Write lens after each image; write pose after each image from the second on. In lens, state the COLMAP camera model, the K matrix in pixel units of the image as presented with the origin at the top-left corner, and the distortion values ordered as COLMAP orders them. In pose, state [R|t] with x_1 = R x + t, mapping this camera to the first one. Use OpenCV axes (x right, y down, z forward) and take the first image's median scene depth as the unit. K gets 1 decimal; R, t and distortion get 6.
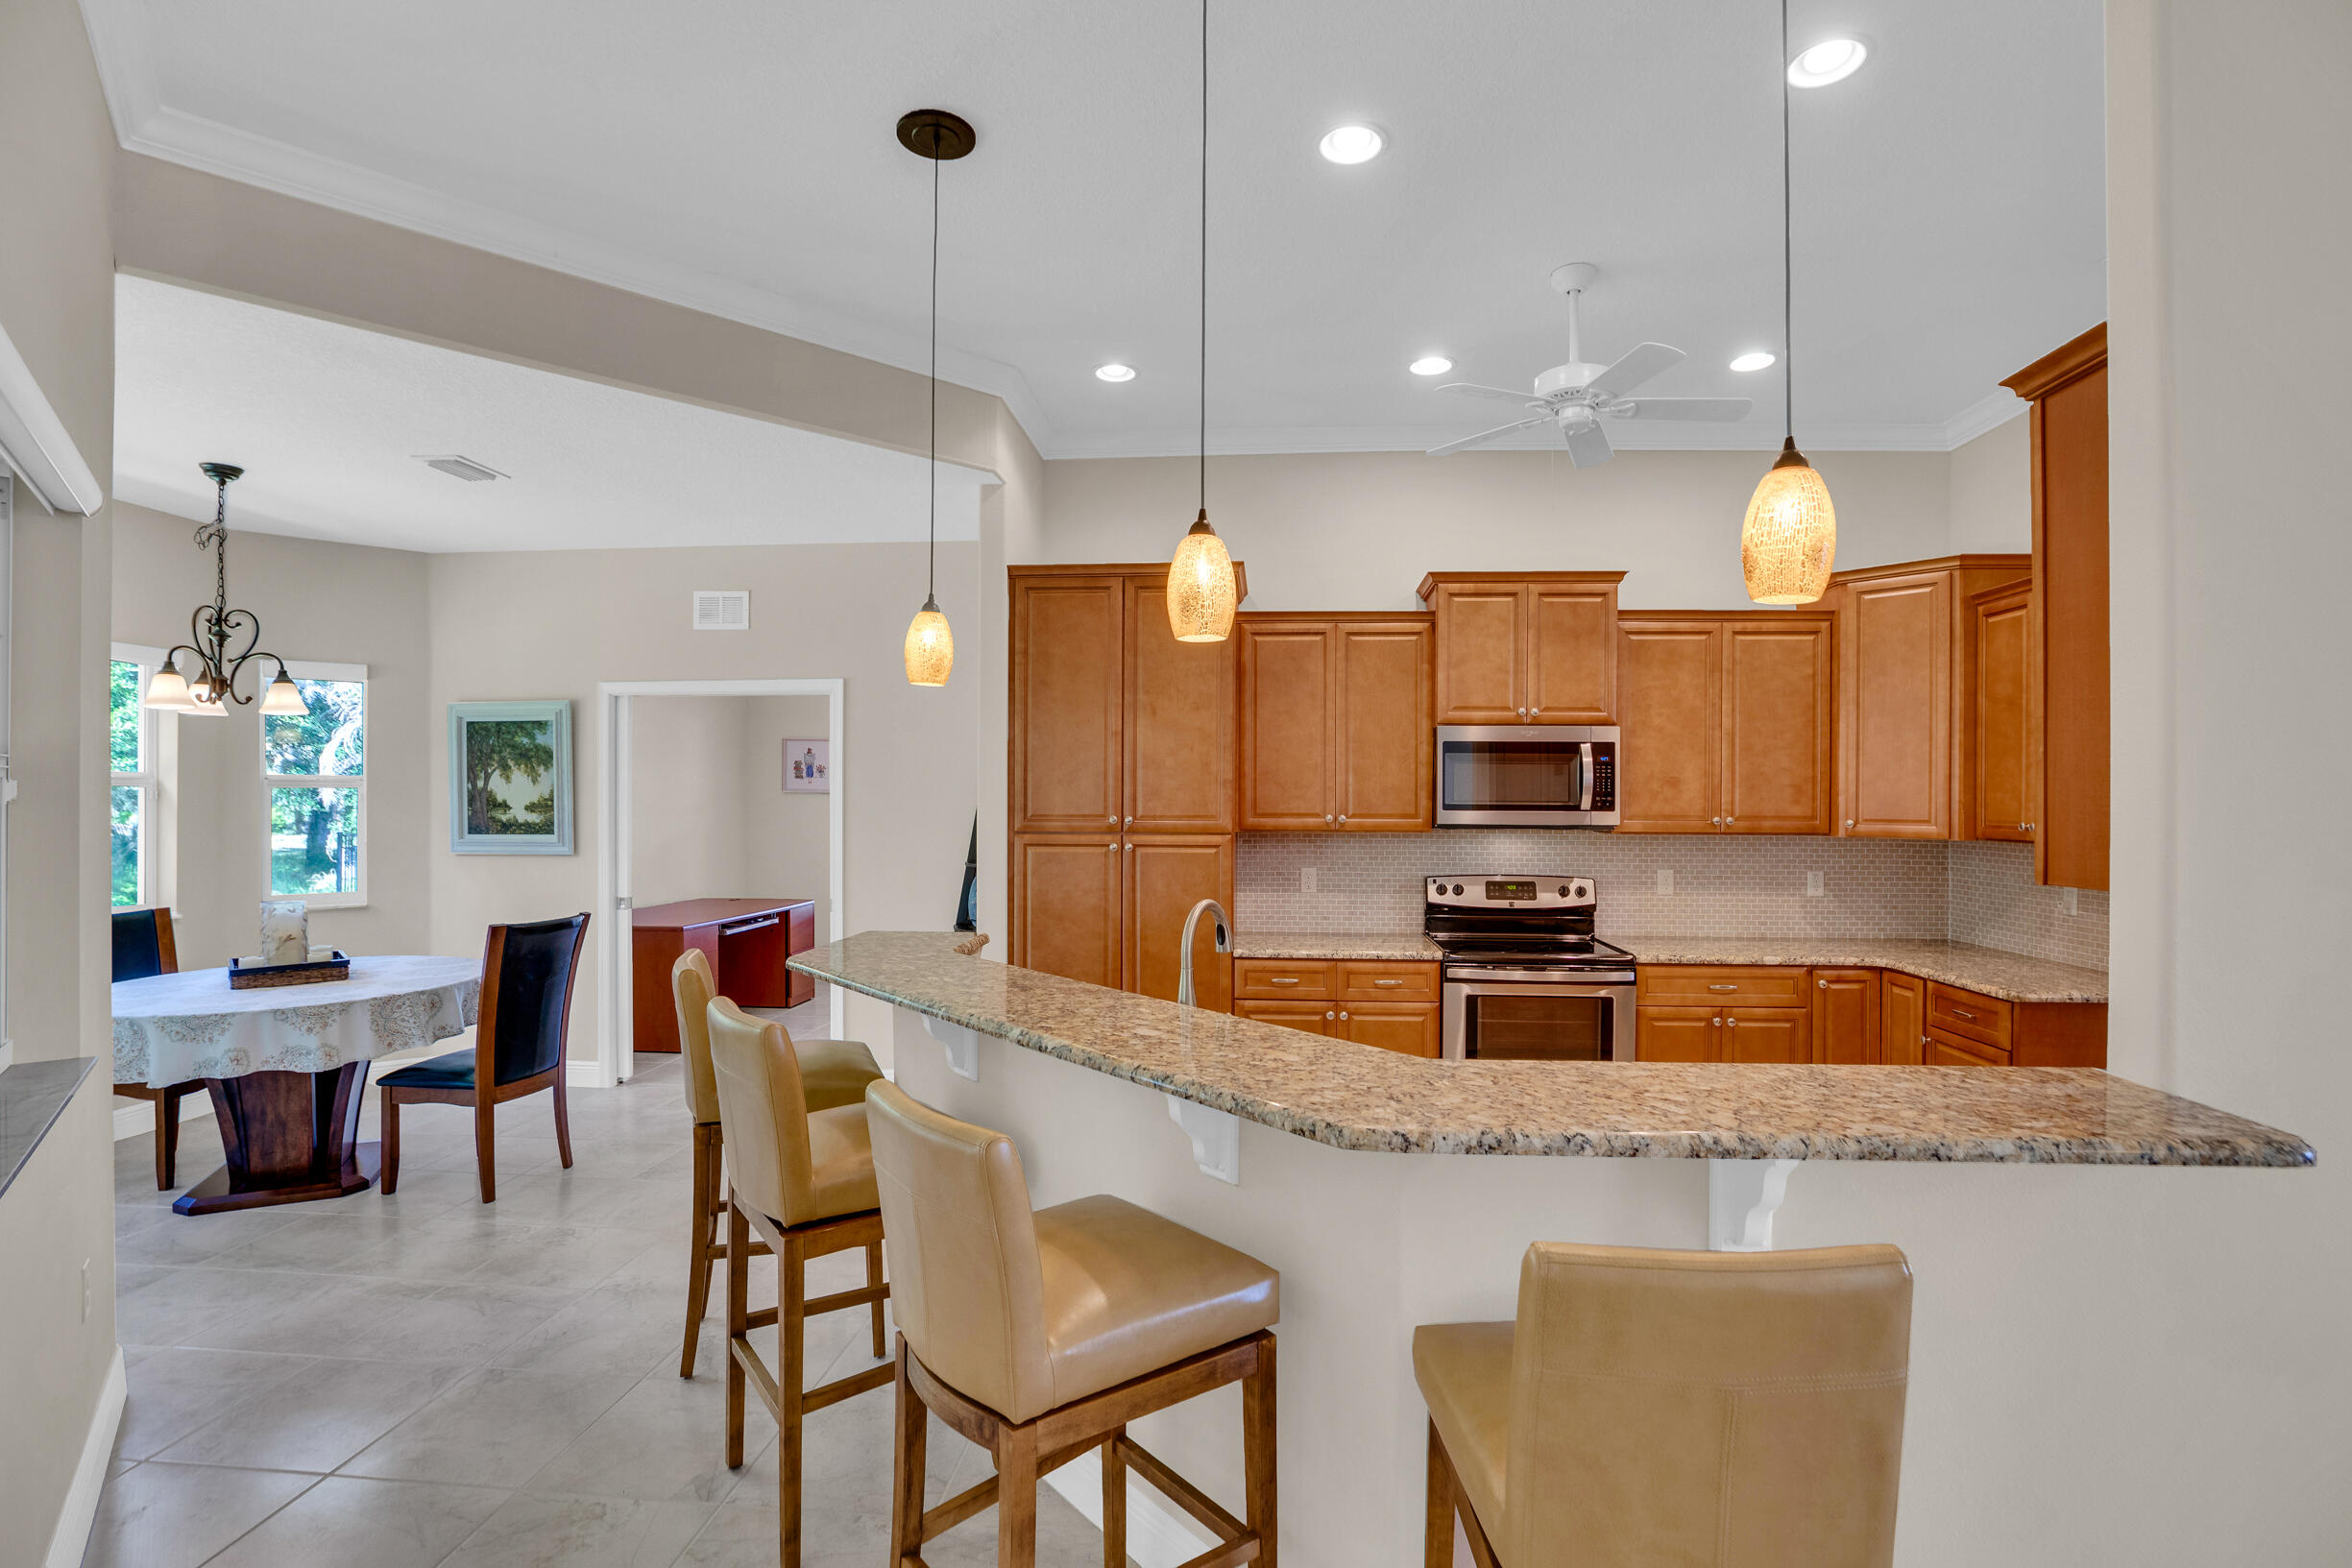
lens RADIAL K [[1081.8, 0, 1185.4], [0, 1081.8, 798.7], [0, 0, 1]] dist [-0.037180, 0.008804]
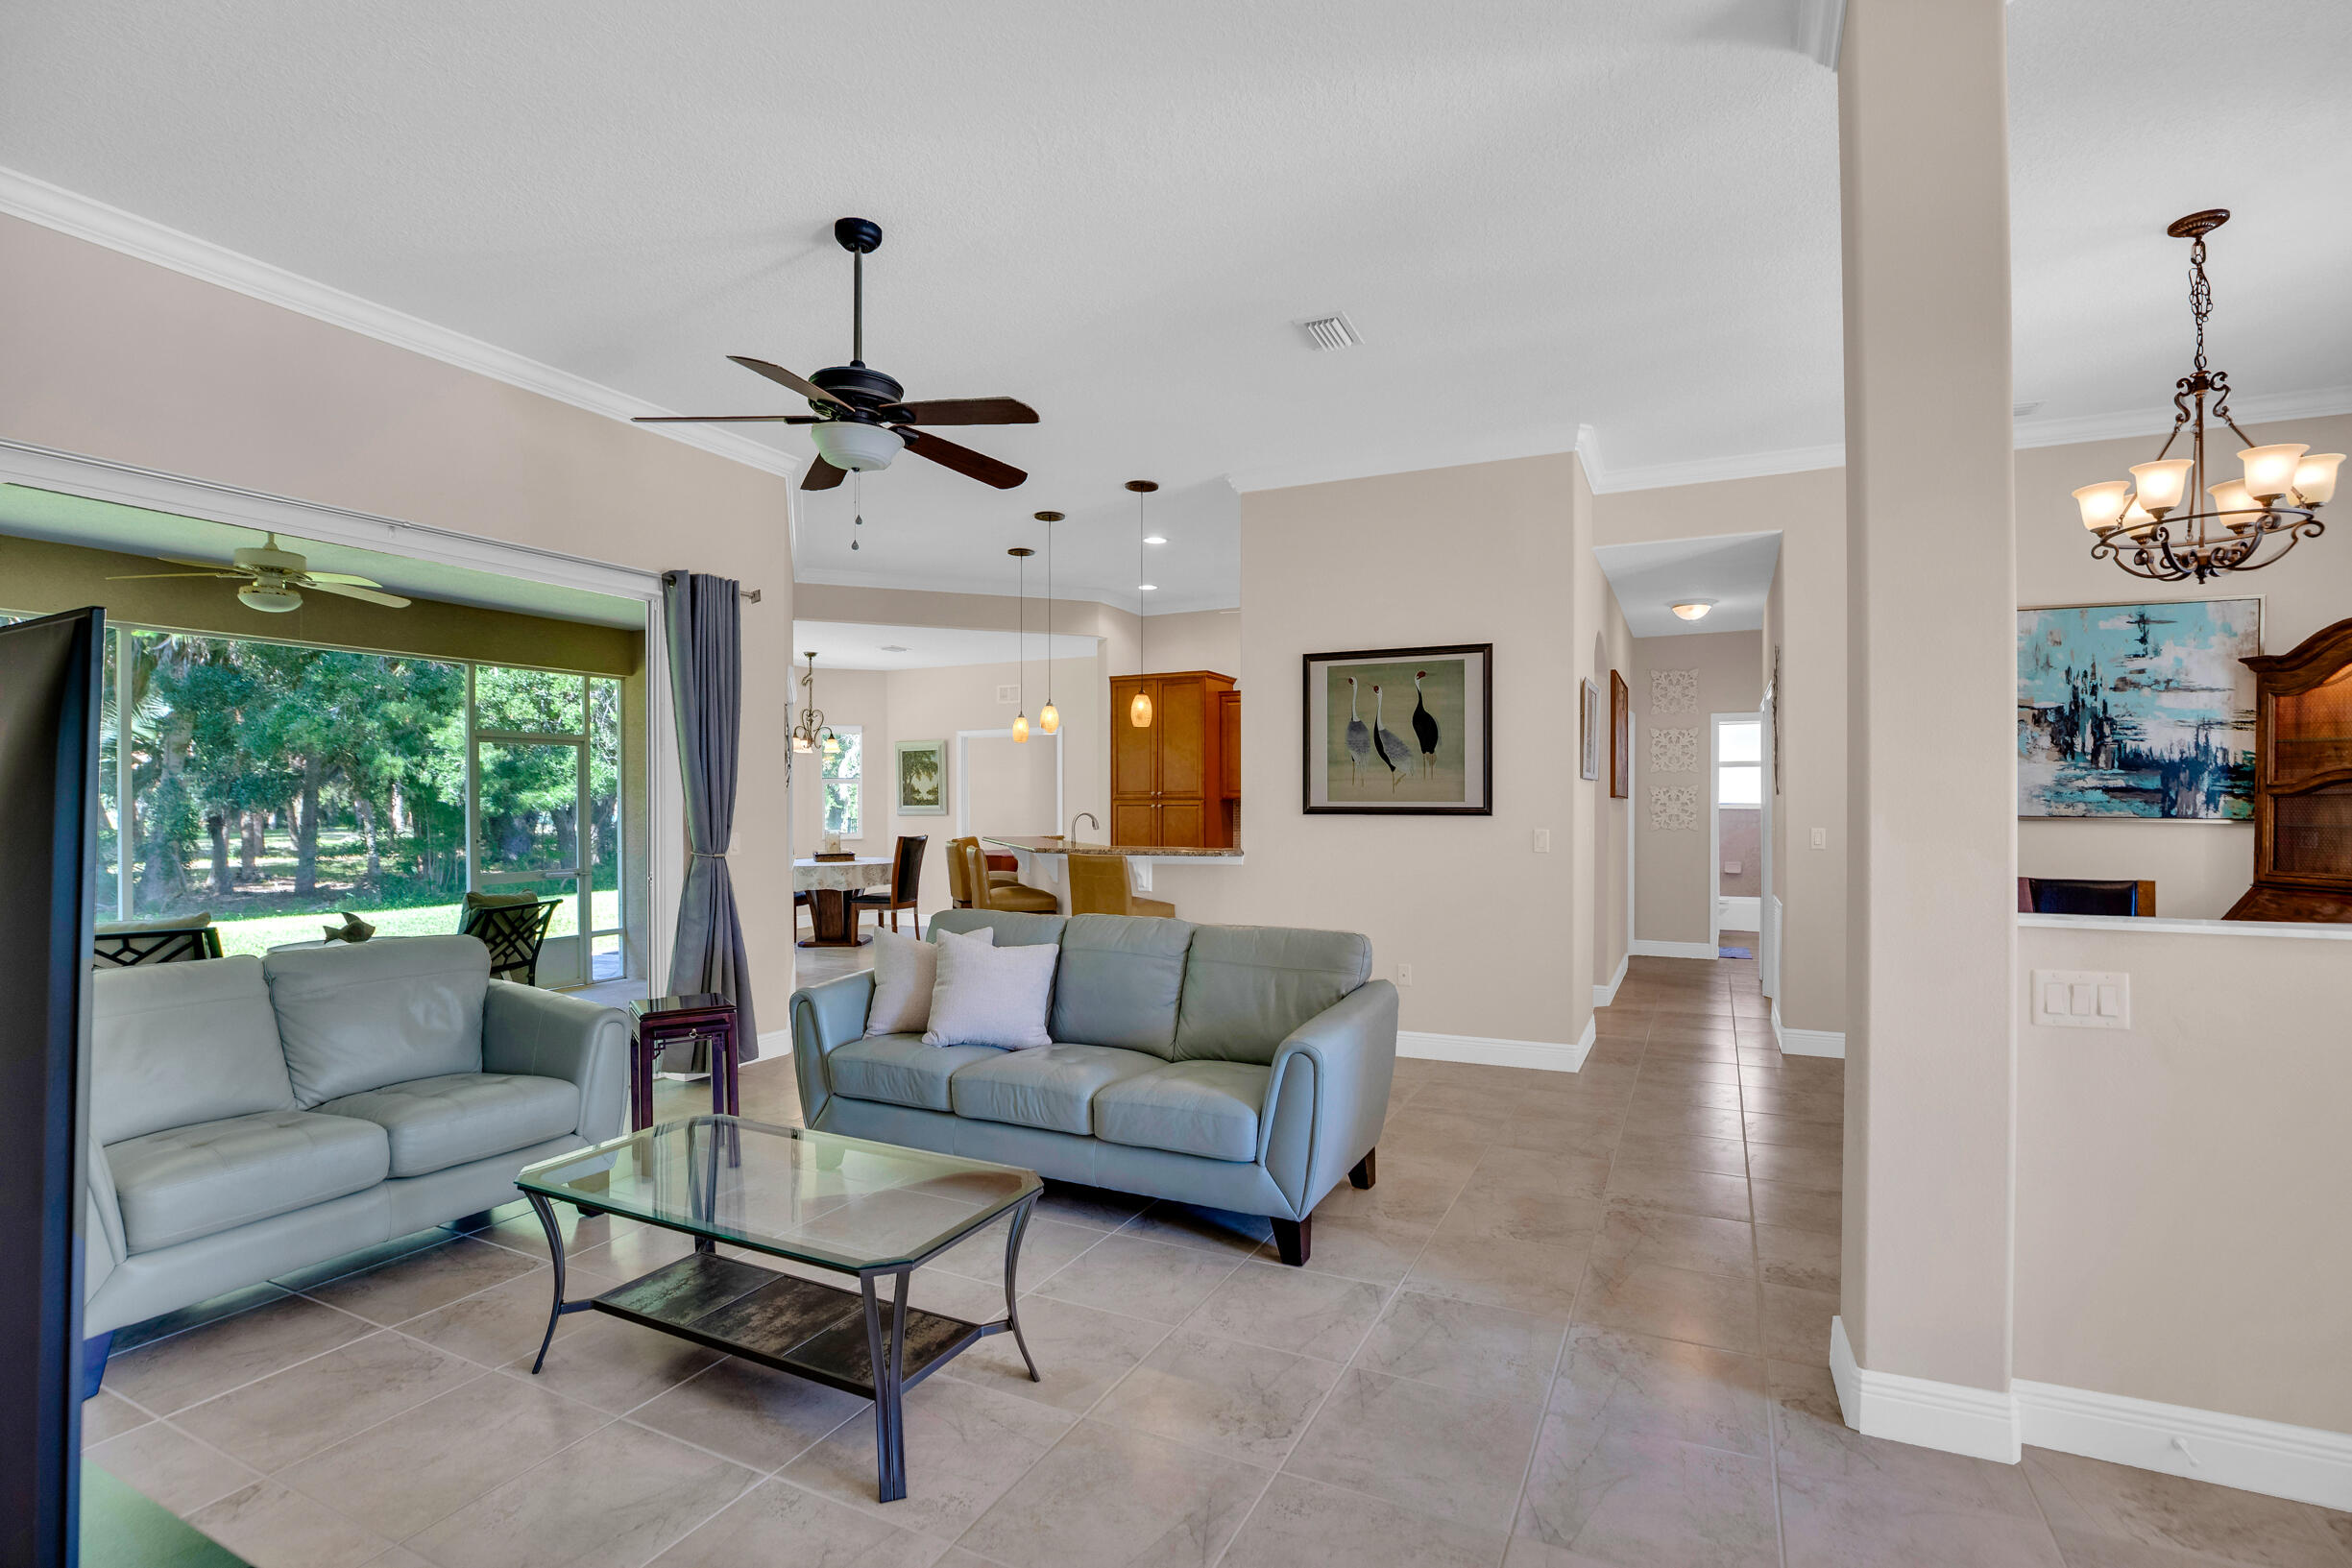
lens RADIAL K [[1081.8, 0, 1190.1], [0, 1081.8, 805.2], [0, 0, 1]] dist [-0.037180, 0.008804]
pose [[0.932892, -0.002611, -0.360147, 0.715109], [0.004352, 0.999982, 0.004024, 0.031560], [0.360130, -0.005321, 0.932887, -0.899506]]
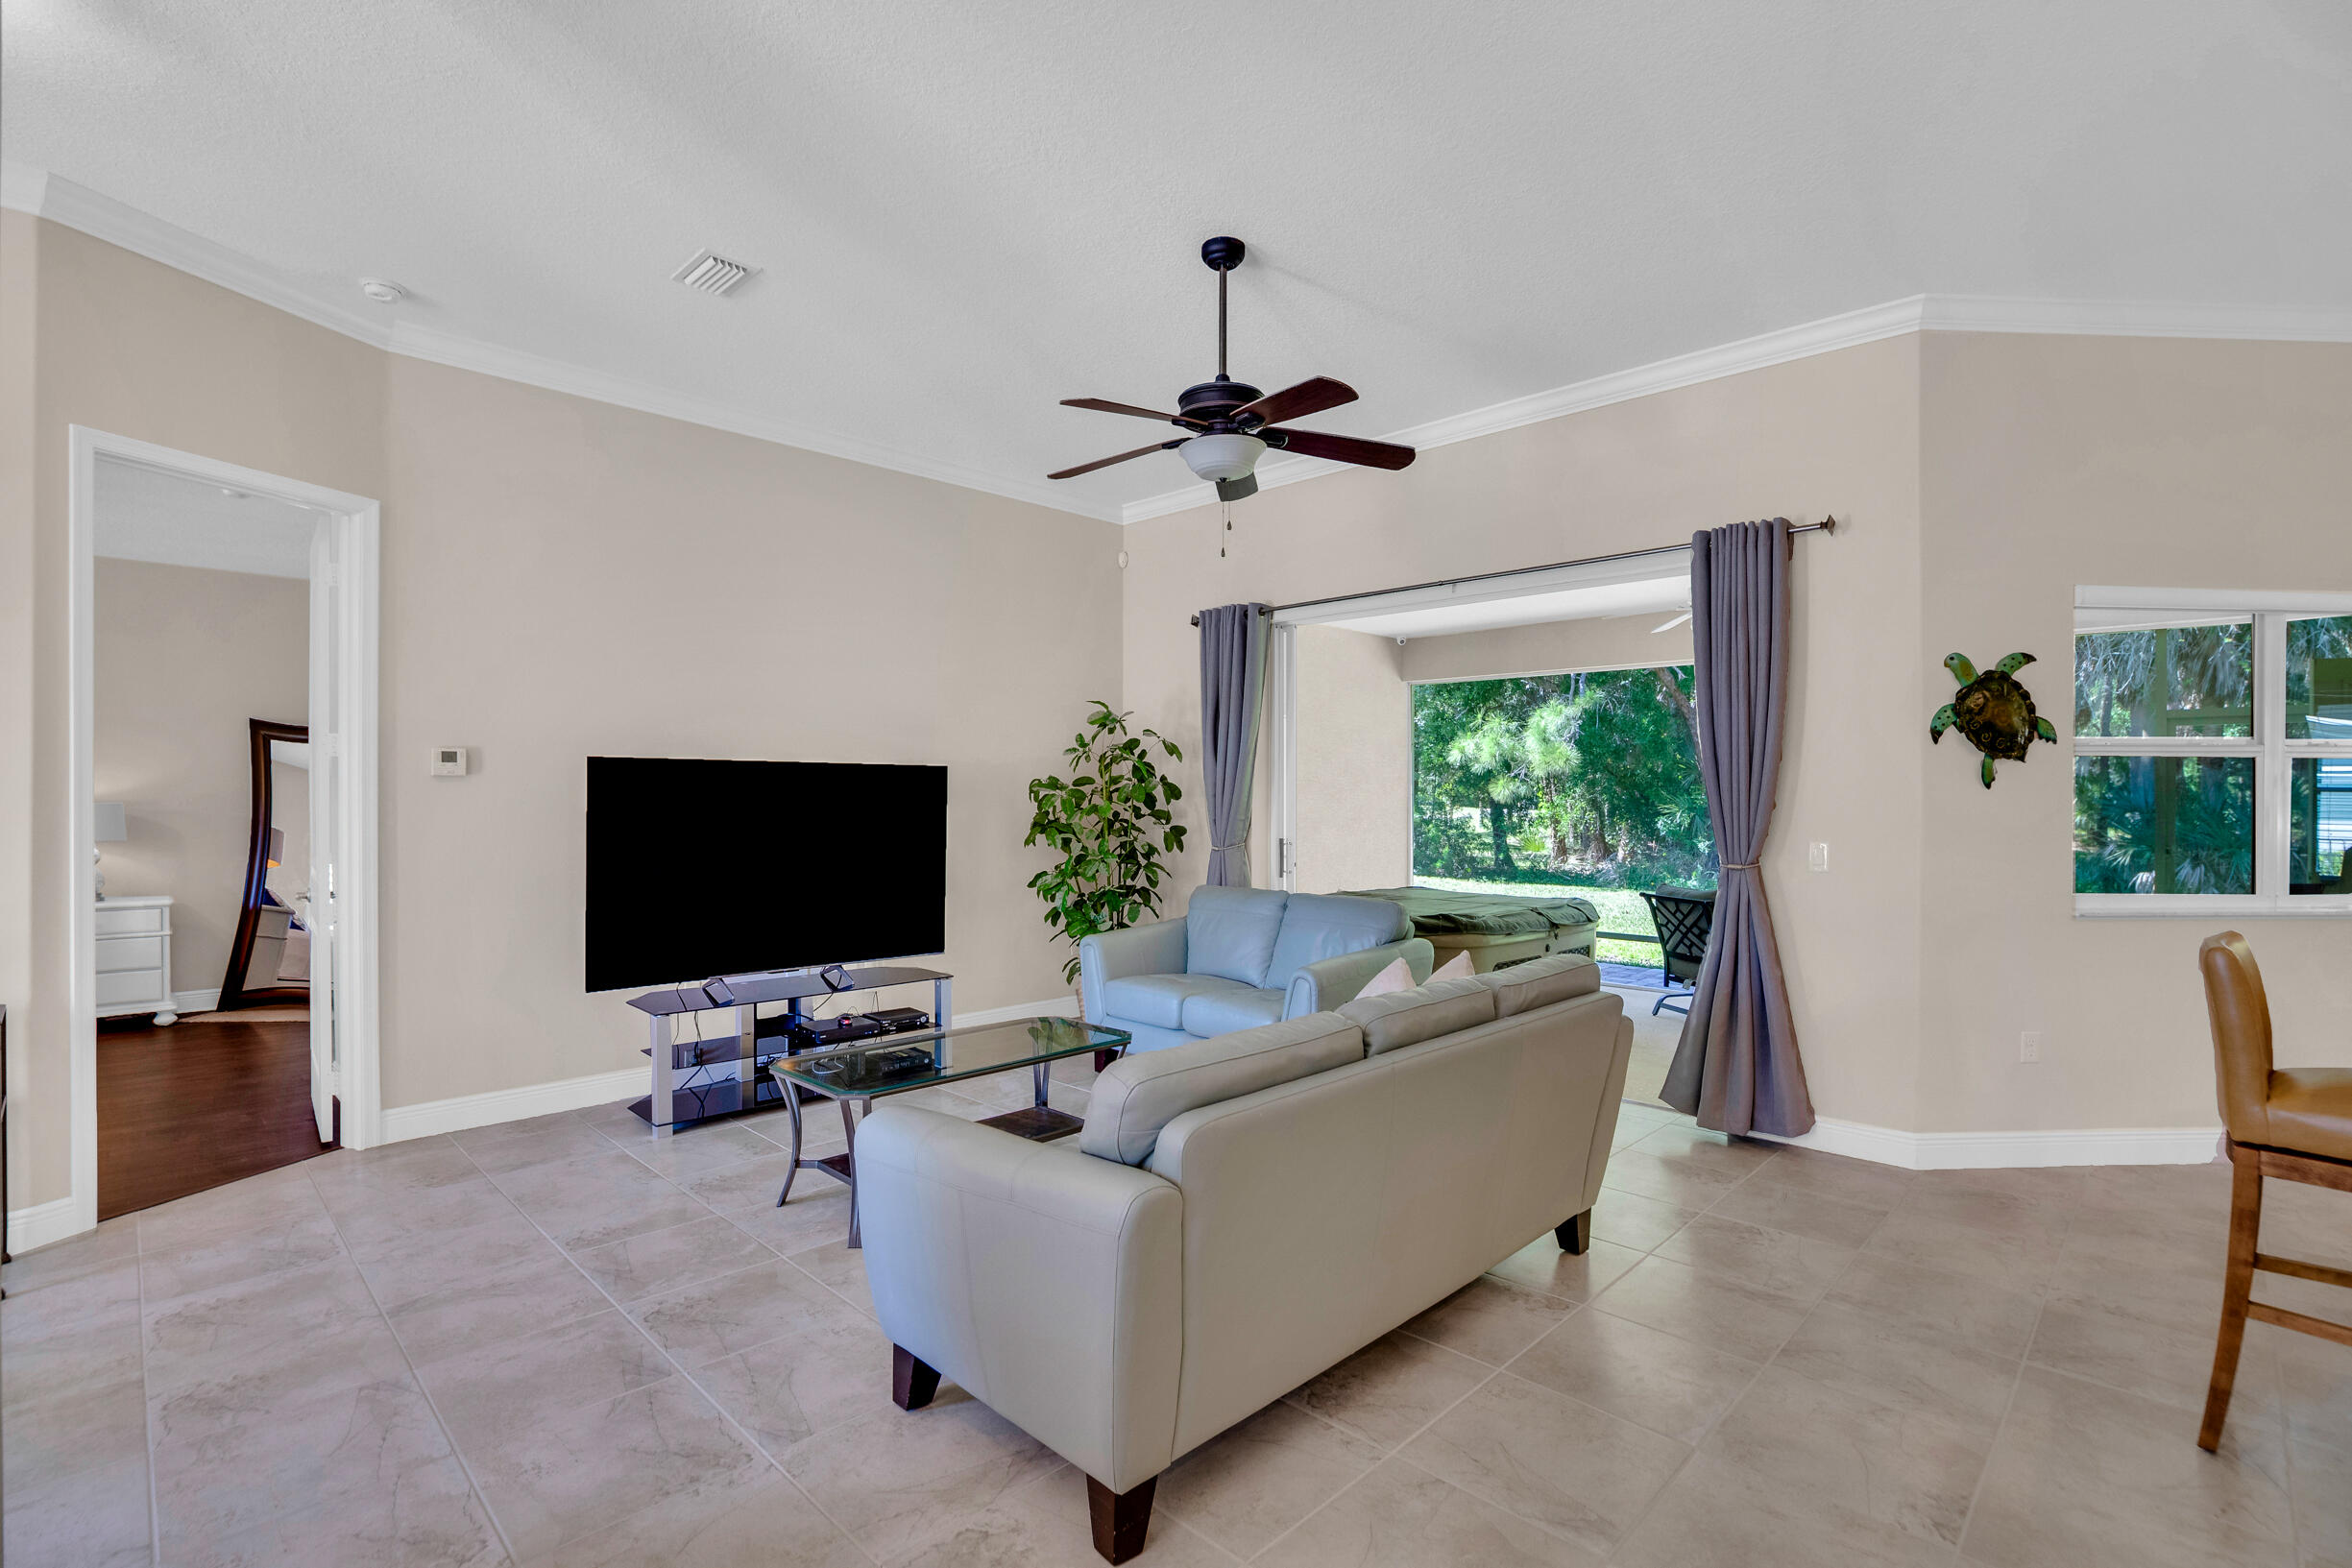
lens RADIAL K [[1081.8, 0, 1198.8], [0, 1081.8, 807.6], [0, 0, 1]] dist [-0.037180, 0.008804]
pose [[-0.633739, 0.004529, -0.773534, 0.838977], [-0.005047, 0.999937, 0.009990, 0.030213], [0.773531, 0.010235, -0.633676, 0.165402]]
